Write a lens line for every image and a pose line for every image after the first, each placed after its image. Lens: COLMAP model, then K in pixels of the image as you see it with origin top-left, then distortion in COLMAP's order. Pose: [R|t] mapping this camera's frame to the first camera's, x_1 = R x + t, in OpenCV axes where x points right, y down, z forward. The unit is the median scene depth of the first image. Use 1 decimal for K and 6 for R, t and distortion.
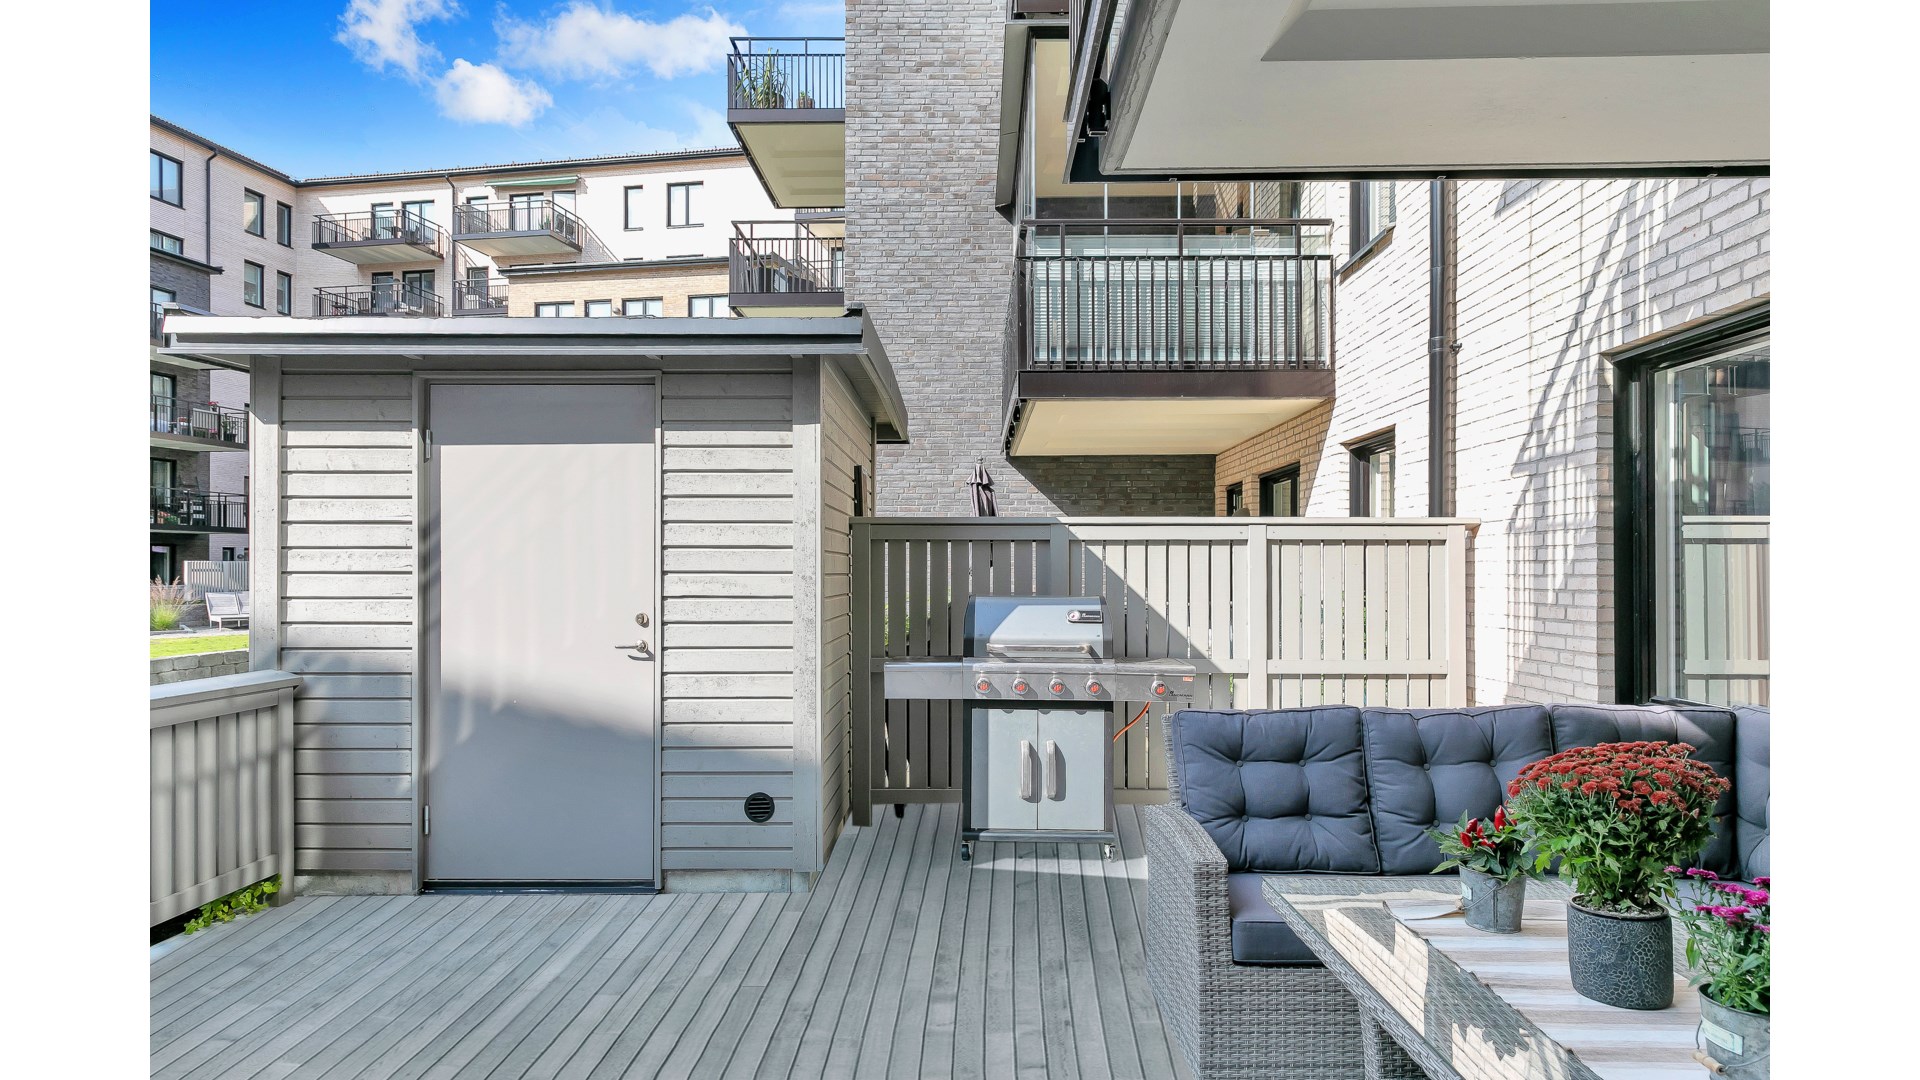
lens RADIAL K [[1084.3, 0, 943.5], [0, 1084.3, 570.0], [0, 0, 1]] dist [0.013640, -0.002078]
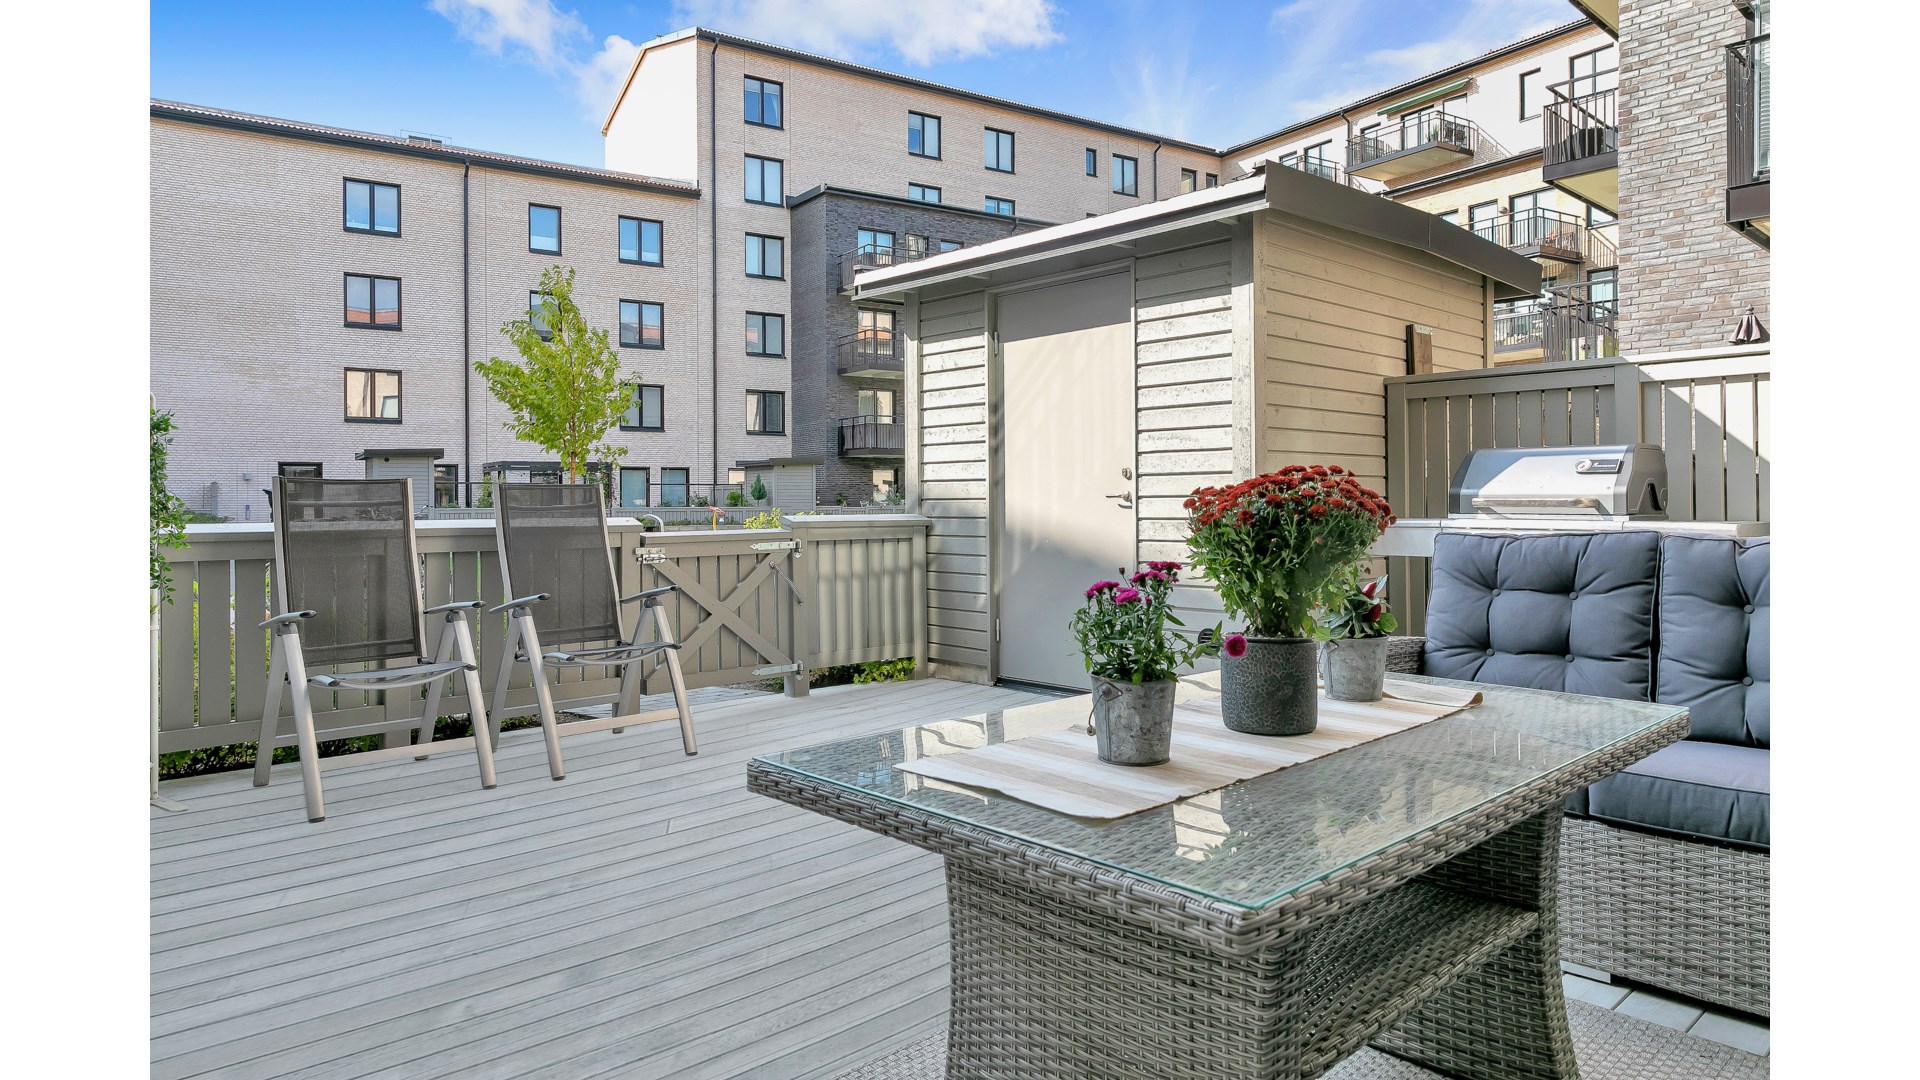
lens RADIAL K [[1084.3, 0, 970.2], [0, 1084.3, 503.5], [0, 0, 1]] dist [0.013640, -0.002078]
pose [[0.706554, -0.002263, -0.707656, 0.428083], [0.008464, 0.999950, 0.005254, 0.070420], [0.707609, -0.009702, 0.706538, 0.055405]]
